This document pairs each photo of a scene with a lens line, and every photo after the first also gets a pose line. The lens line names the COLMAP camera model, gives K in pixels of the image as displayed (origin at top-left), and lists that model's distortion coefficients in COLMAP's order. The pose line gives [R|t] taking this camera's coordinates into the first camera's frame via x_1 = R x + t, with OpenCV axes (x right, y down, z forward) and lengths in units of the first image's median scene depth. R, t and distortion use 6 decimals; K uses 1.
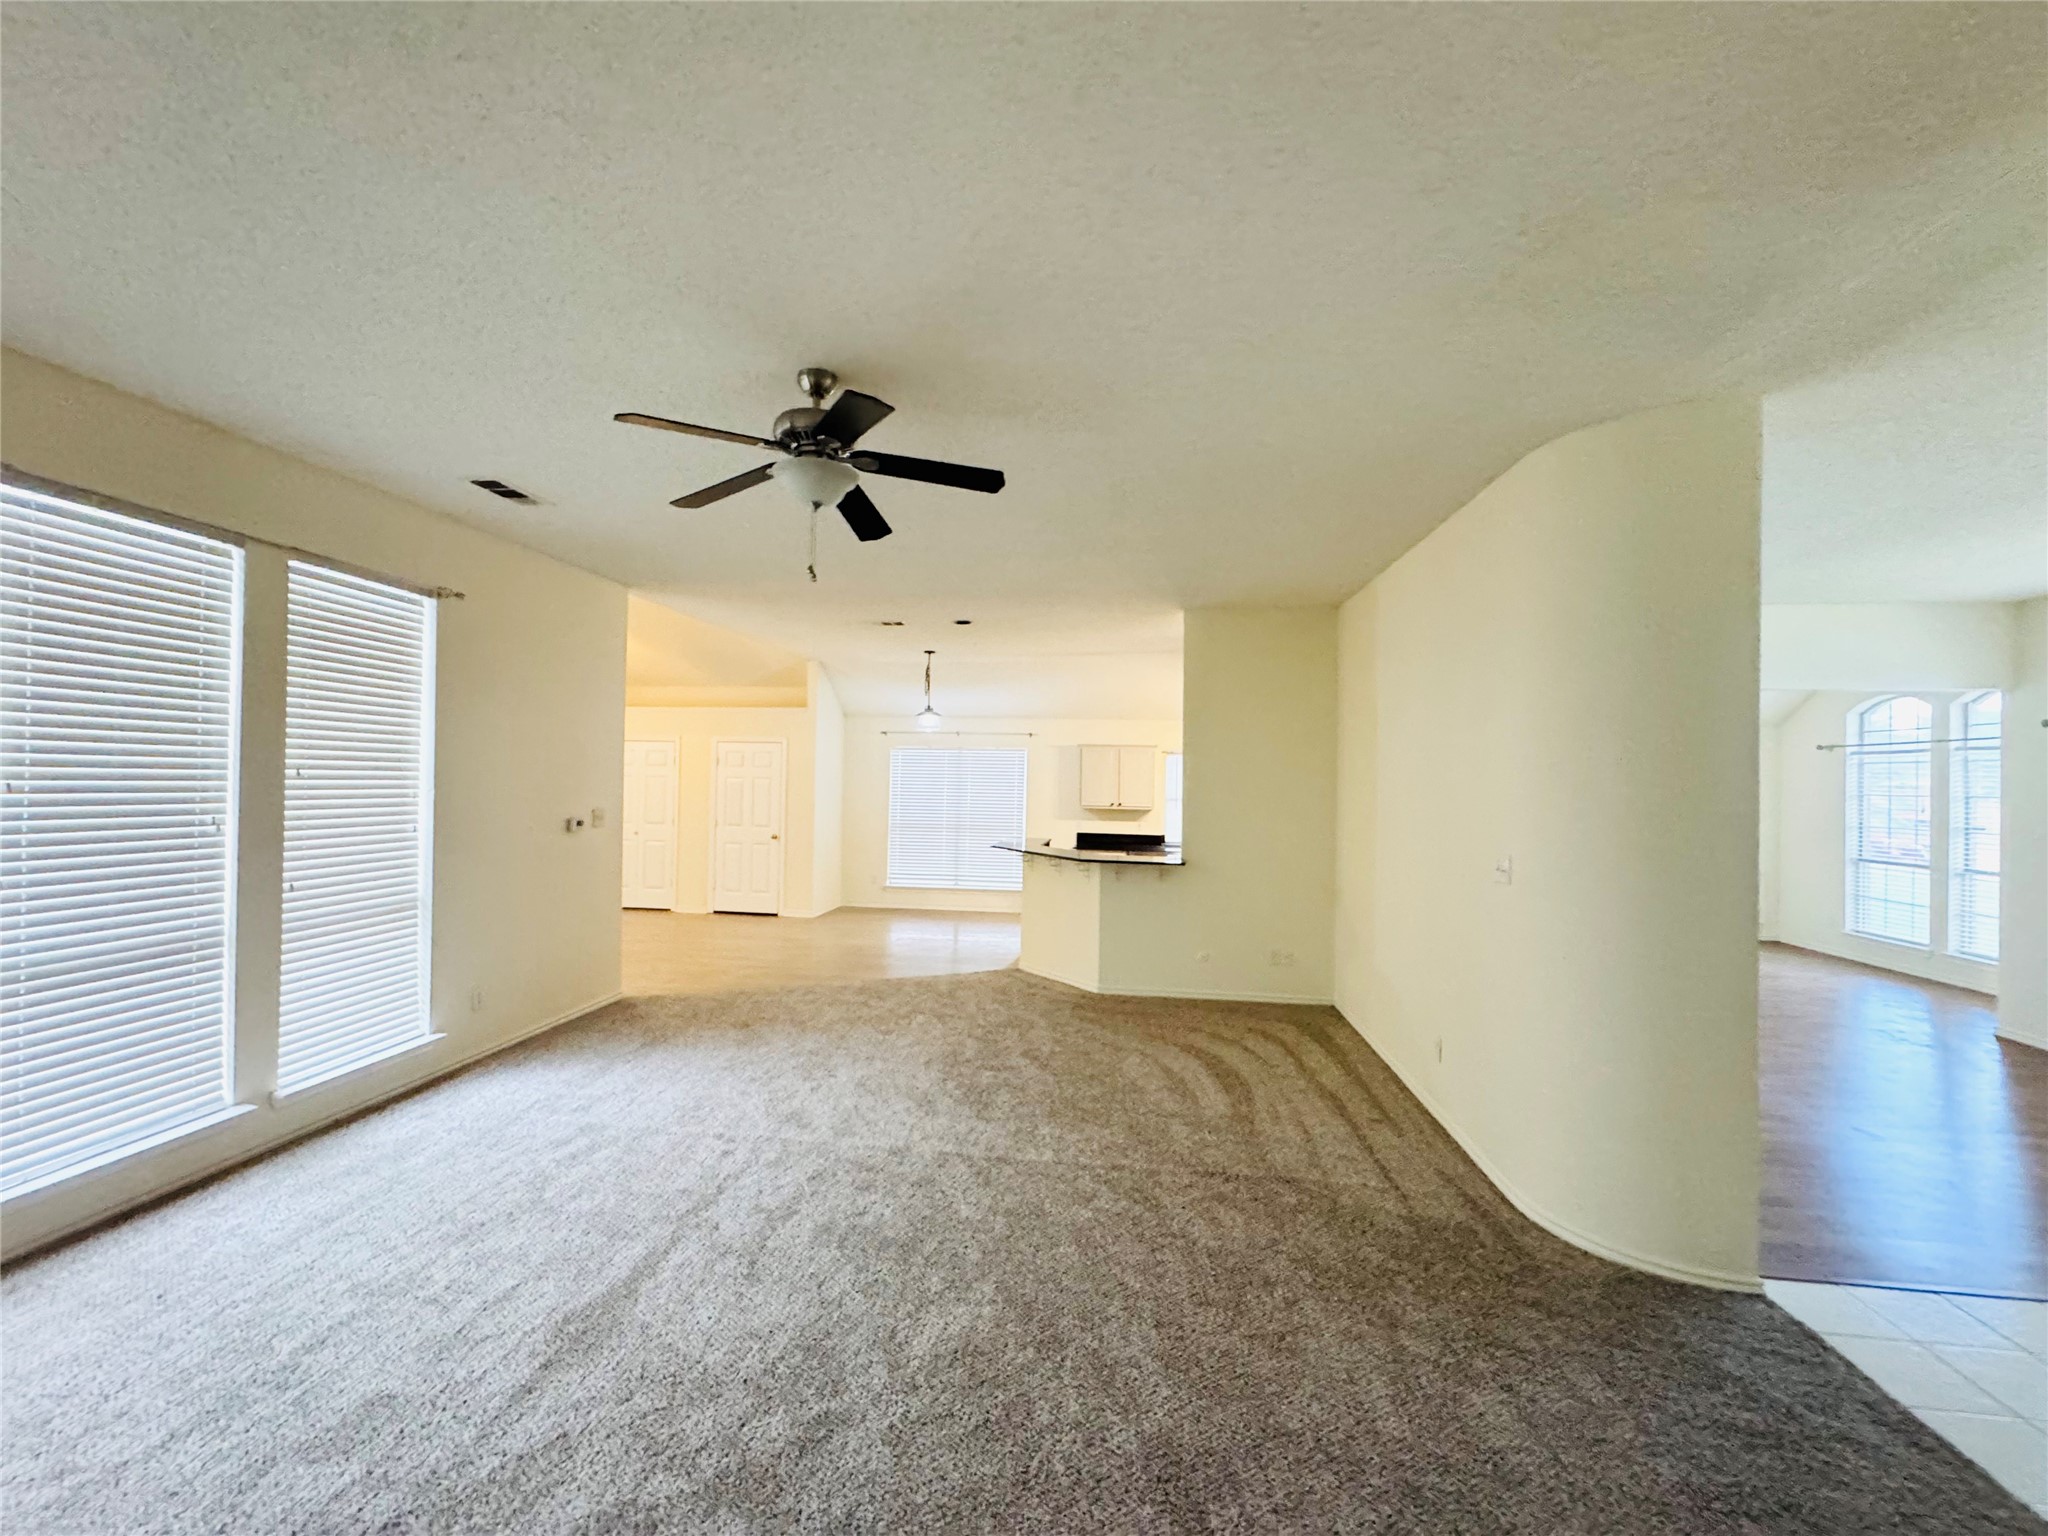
lens RADIAL K [[824.6, 0, 1024.0], [0, 824.6, 768.0], [0, 0, 1]] dist [-0.001417, -0.000252]
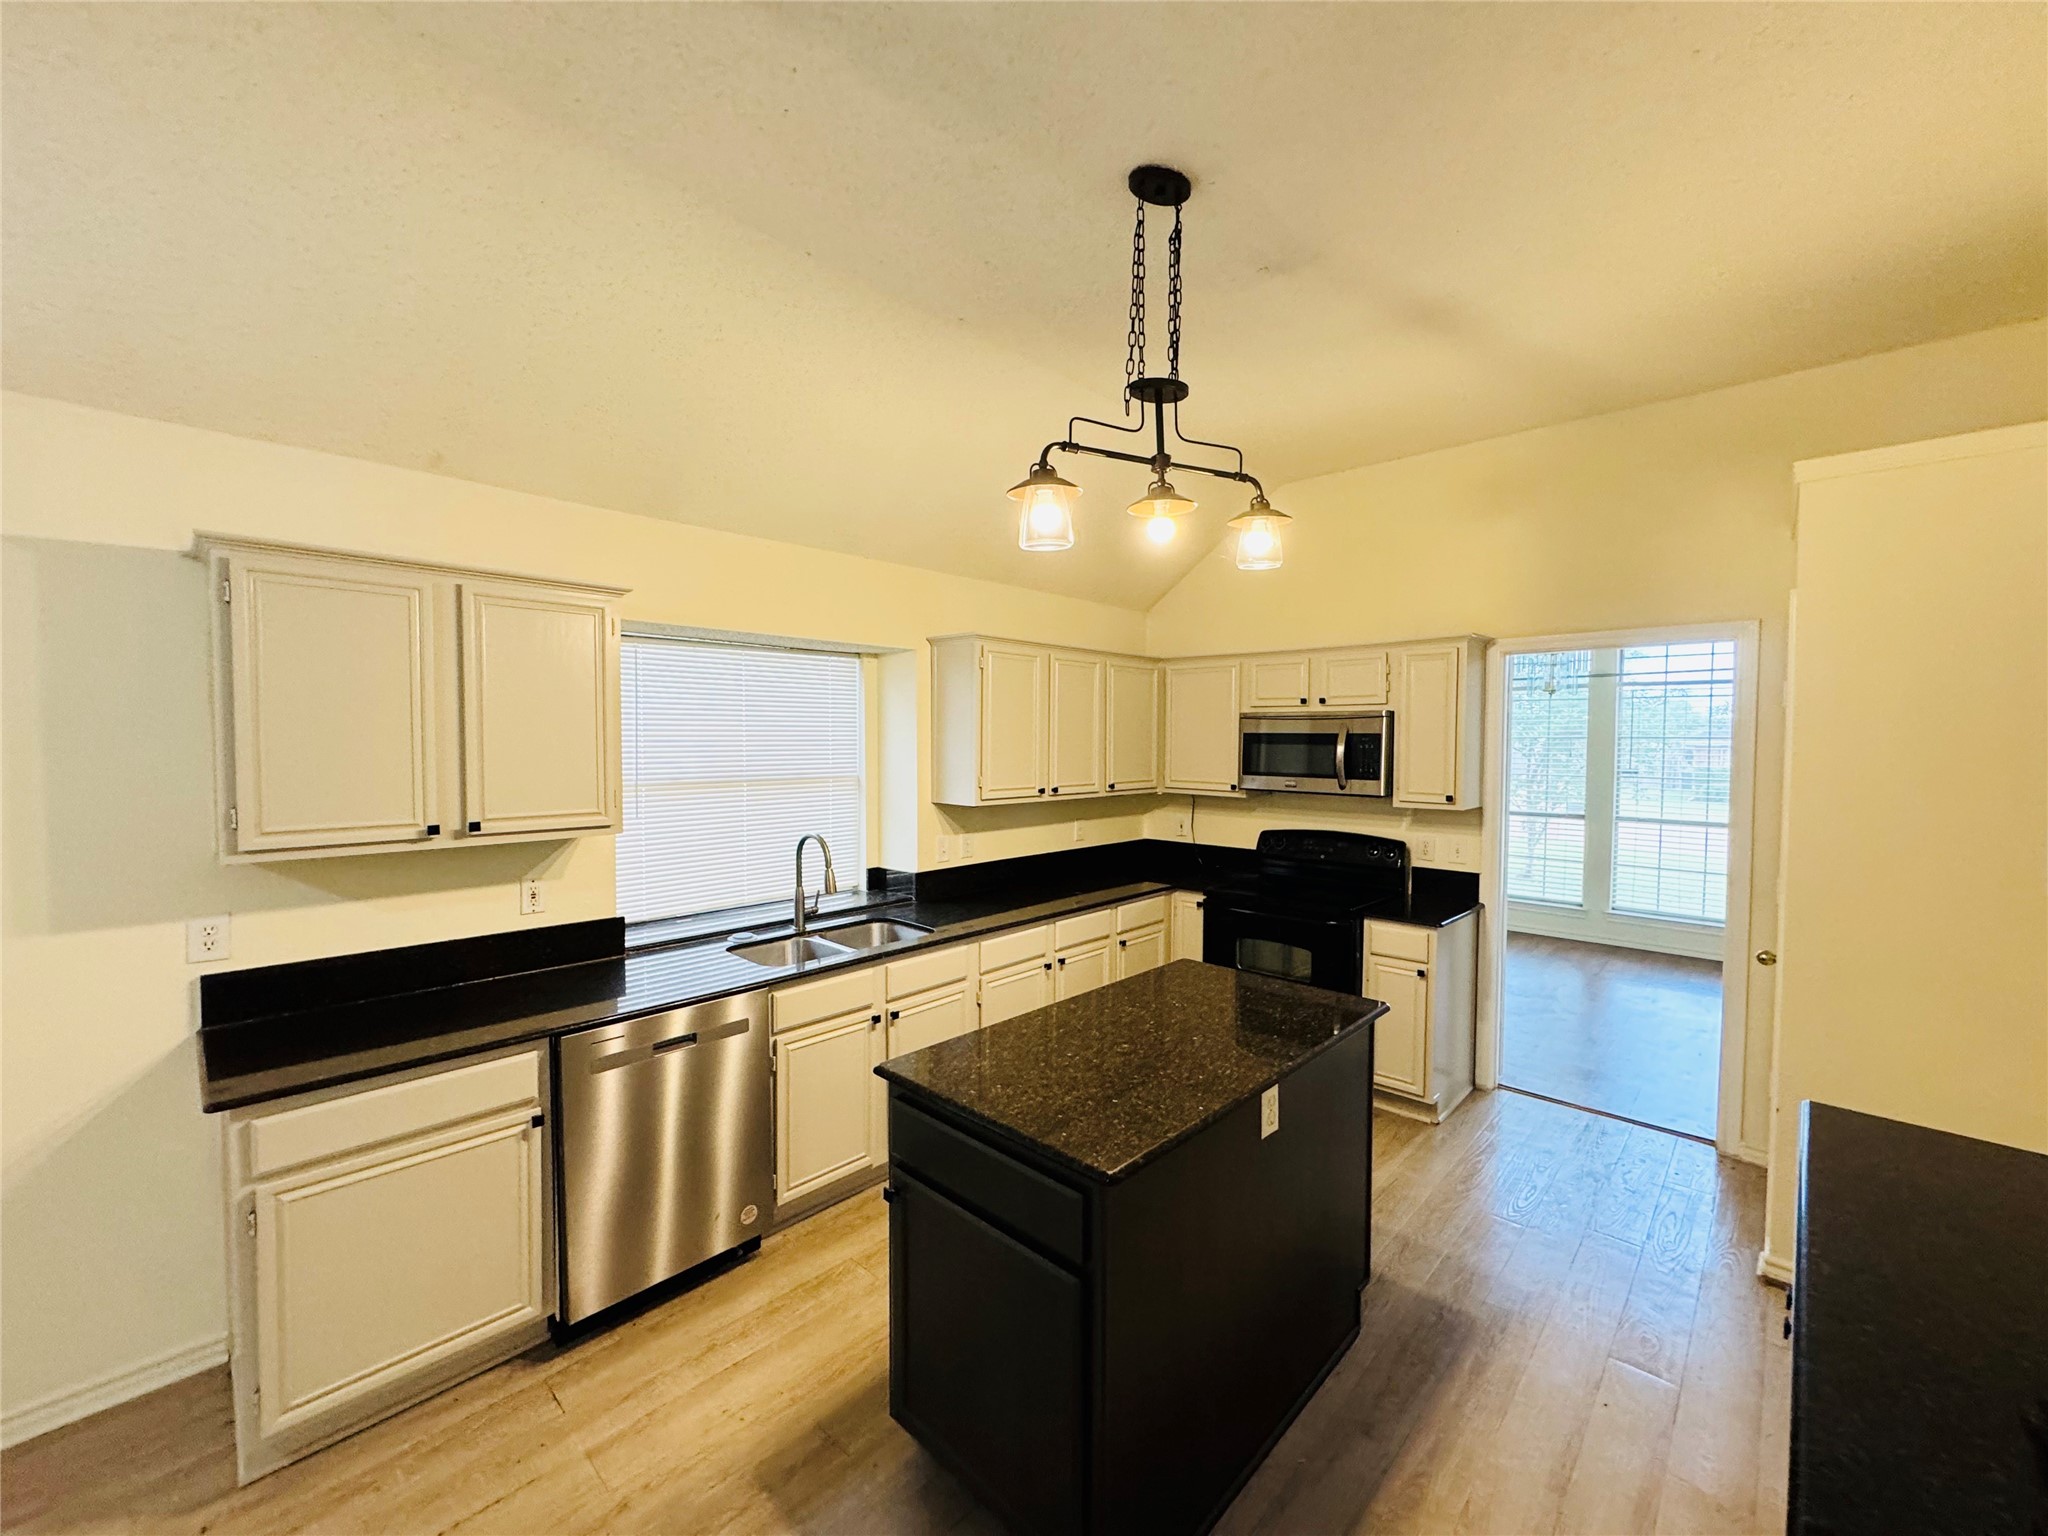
lens RADIAL K [[824.6, 0, 1024.0], [0, 824.6, 768.0], [0, 0, 1]] dist [-0.001417, -0.000252]
pose [[0.595971, -0.042187, 0.801897, 0.032705], [-0.003604, 0.998468, 0.055207, 0.019527], [-0.802998, -0.035792, 0.594906, 0.946937]]
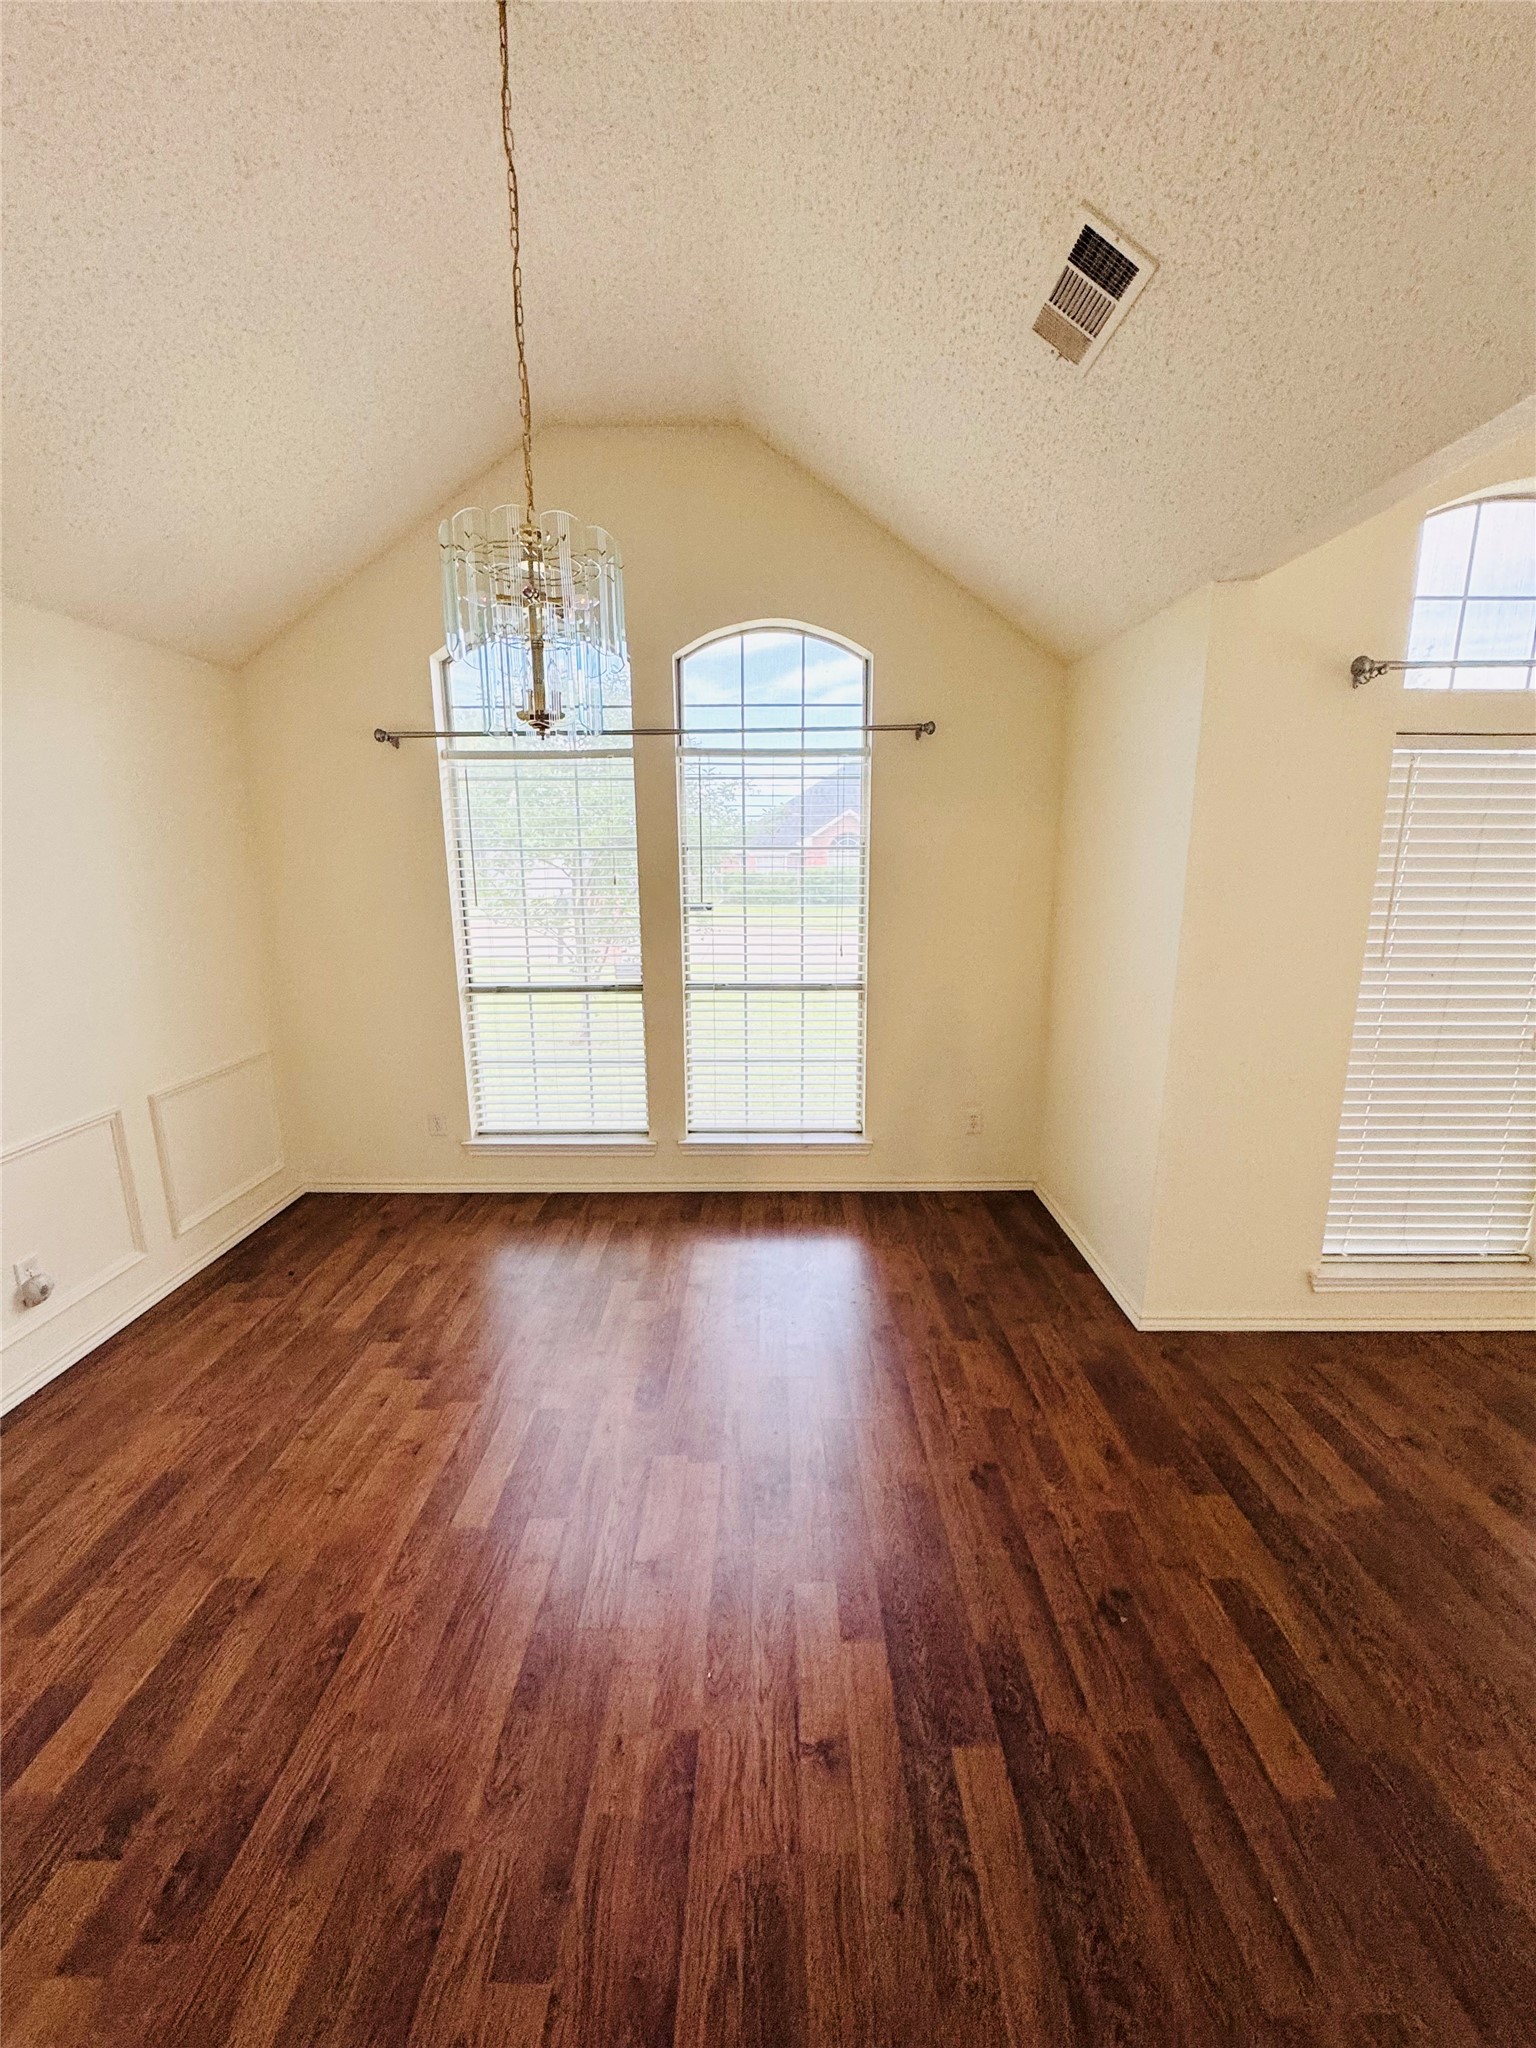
lens RADIAL K [[824.6, 0, 774.0], [0, 824.6, 1020.1], [0, 0, 1]] dist [-0.001417, -0.000252]
pose [[-0.102010, -0.243009, 0.964645, 0.573893], [-0.010533, 0.969914, 0.243222, 0.012481], [-0.994728, 0.014651, -0.101501, 0.957704]]
